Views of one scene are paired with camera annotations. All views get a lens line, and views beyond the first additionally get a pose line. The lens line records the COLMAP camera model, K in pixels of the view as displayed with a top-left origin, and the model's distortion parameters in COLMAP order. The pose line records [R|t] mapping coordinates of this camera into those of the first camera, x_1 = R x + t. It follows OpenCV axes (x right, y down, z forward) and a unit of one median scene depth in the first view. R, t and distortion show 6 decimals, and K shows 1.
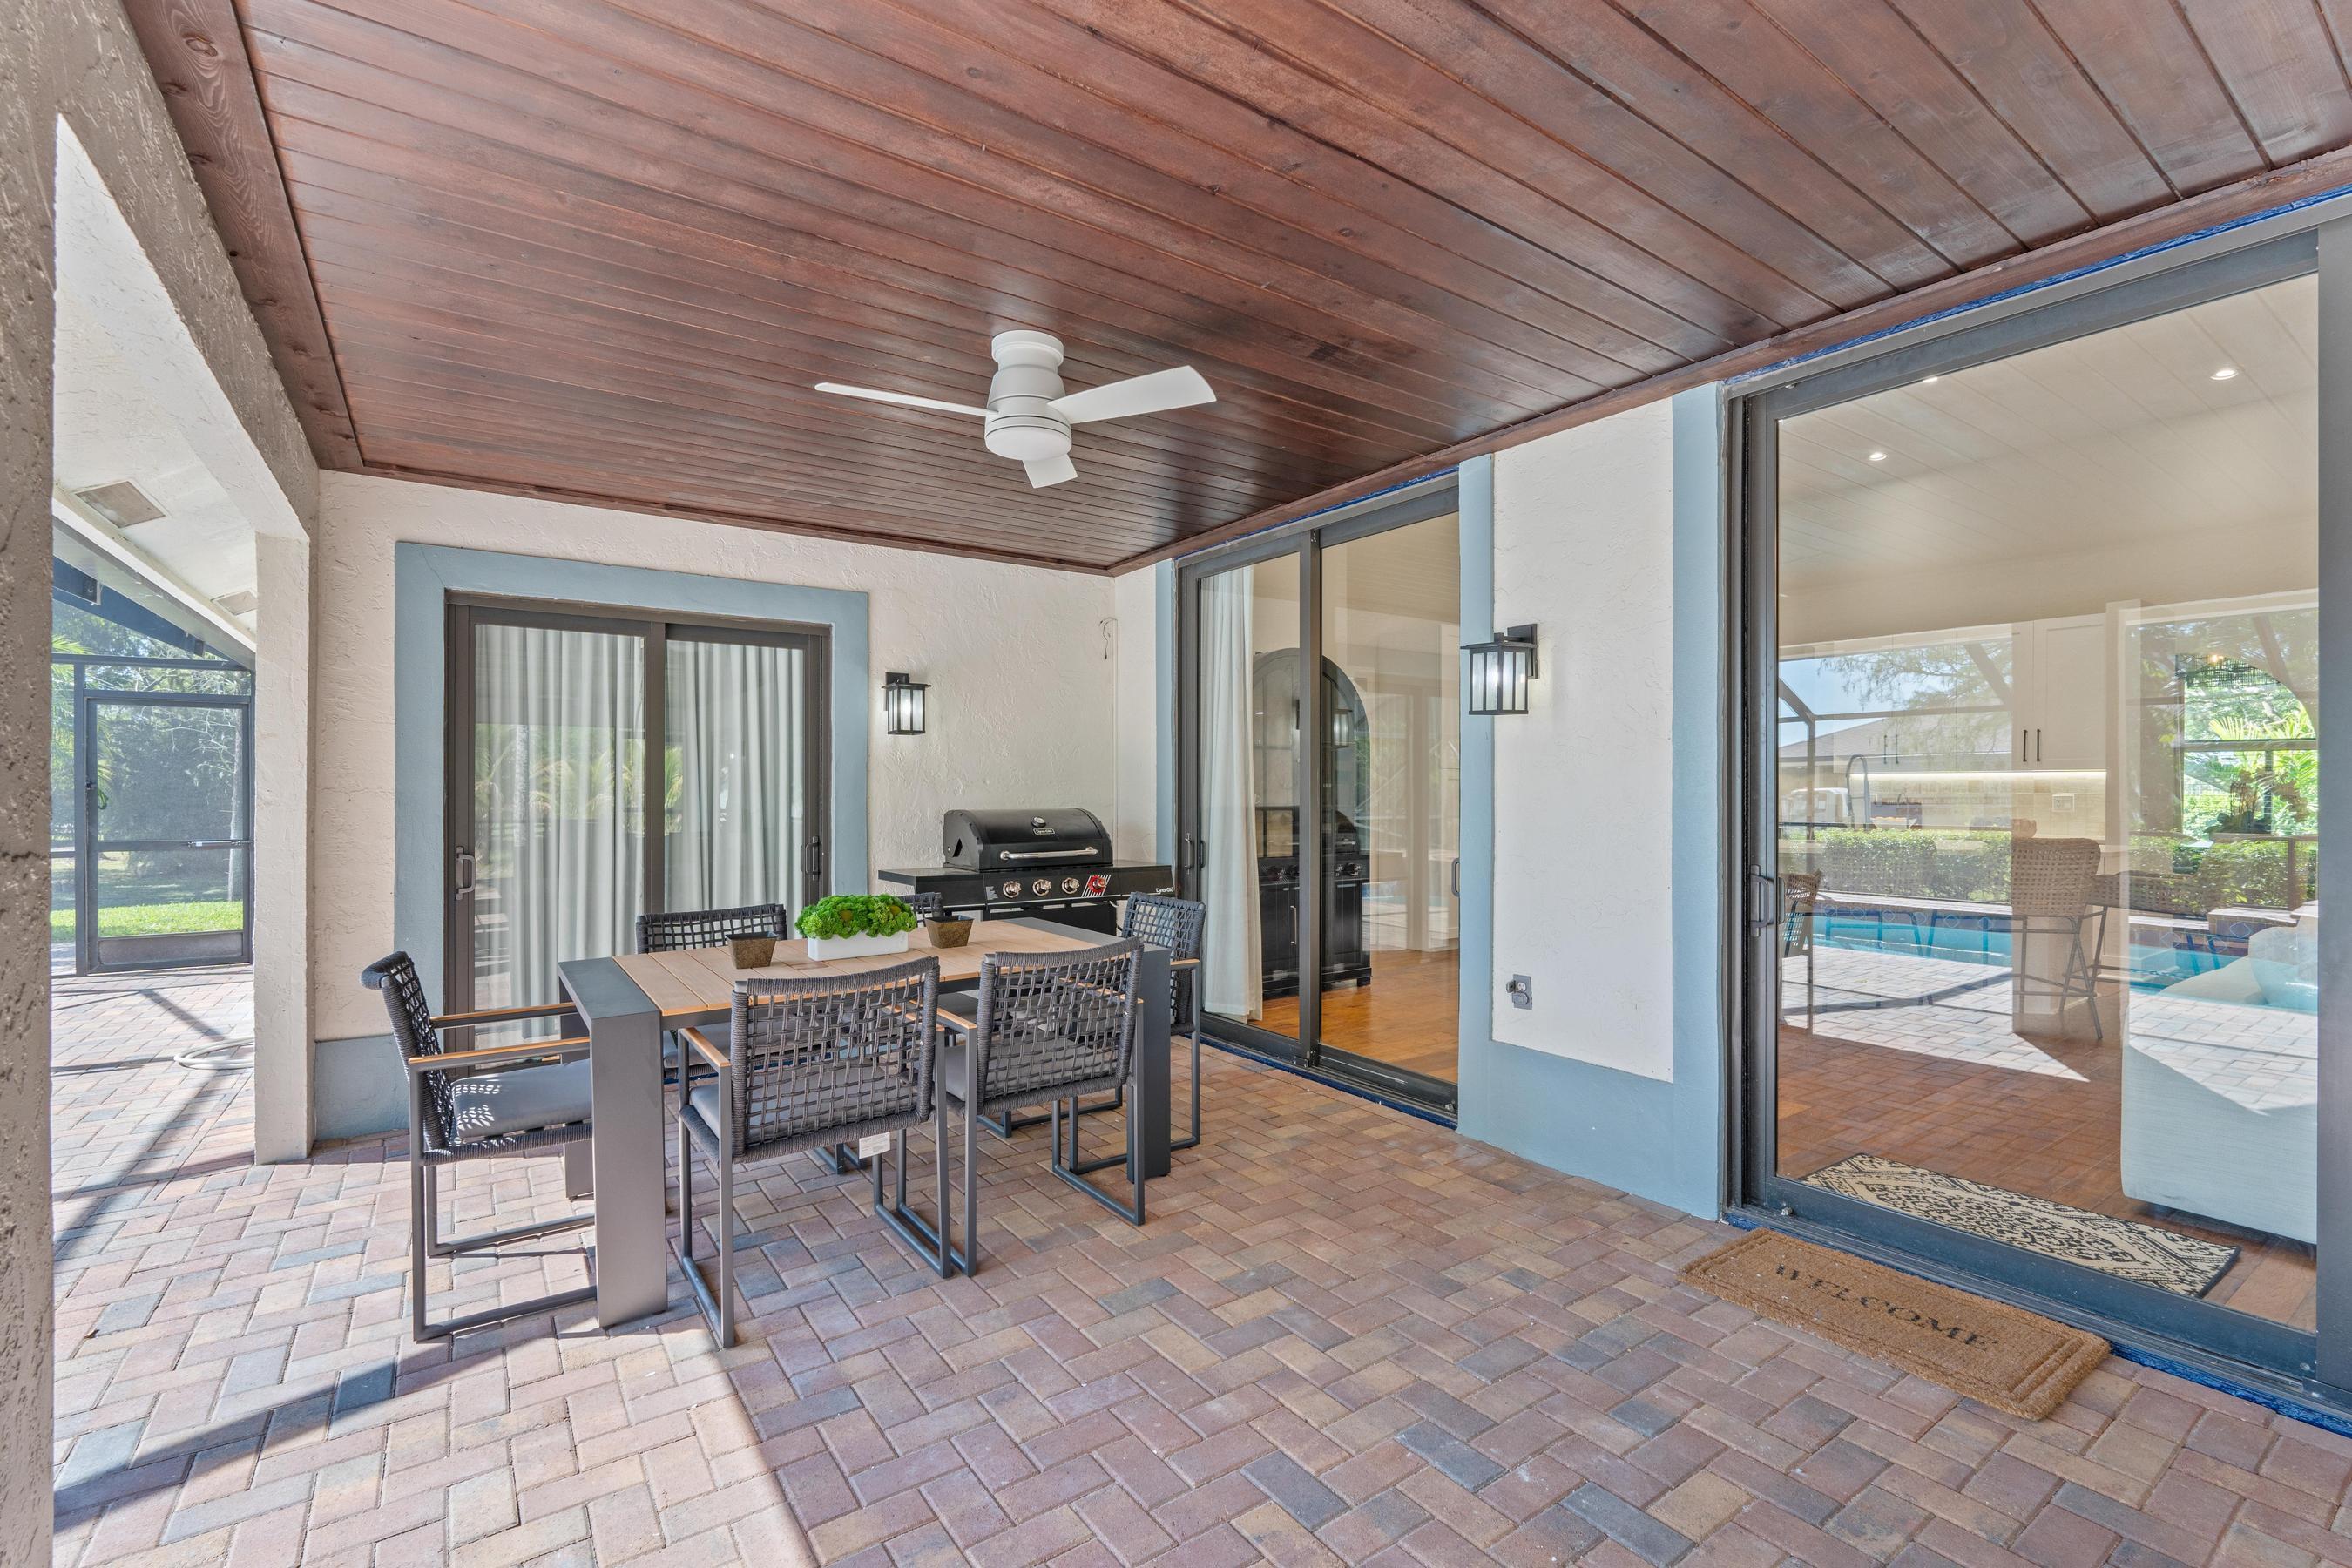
lens RADIAL K [[1026.4, 0, 1168.2], [0, 1026.4, 790.1], [0, 0, 1]] dist [-0.004364, -0.000309]
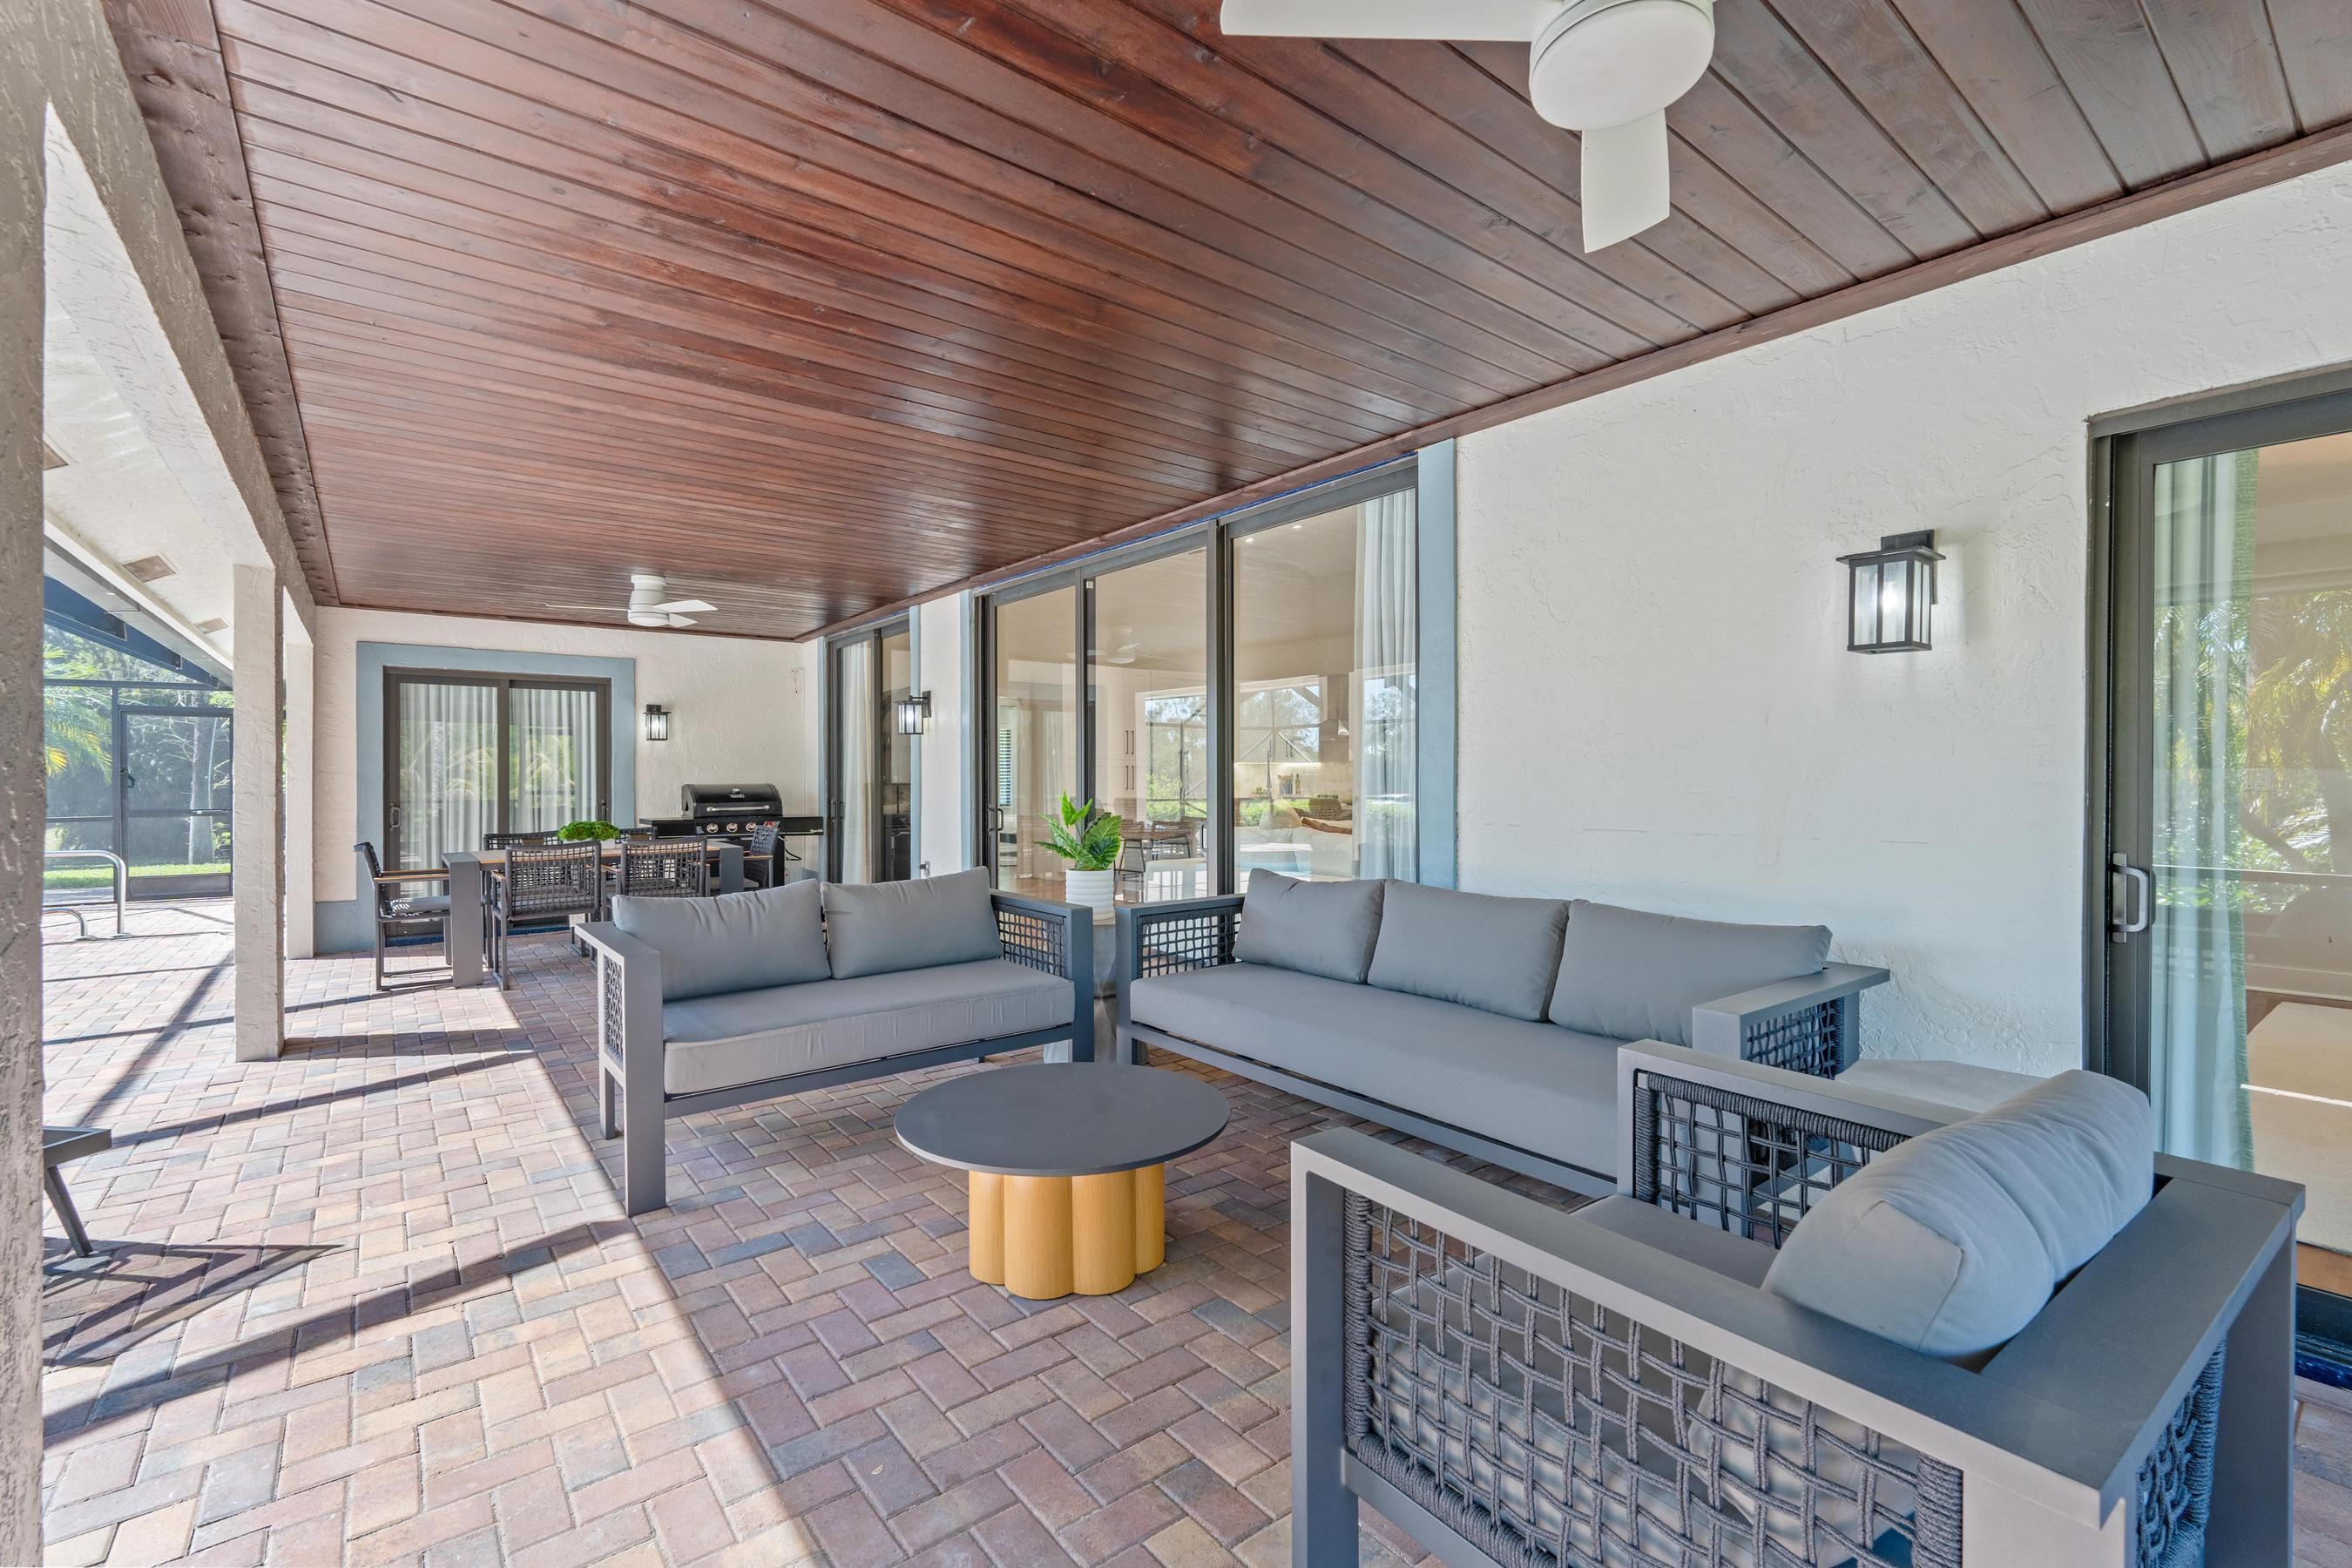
lens RADIAL K [[1009.2, 0, 1147.0], [0, 1009.2, 772.7], [0, 0, 1]] dist [0.001273, -0.000001]
pose [[0.998978, -0.003401, 0.045068, 0.662011], [0.003548, 0.999989, -0.003190, 0.011184], [-0.045056, 0.003346, 0.998979, -0.992819]]
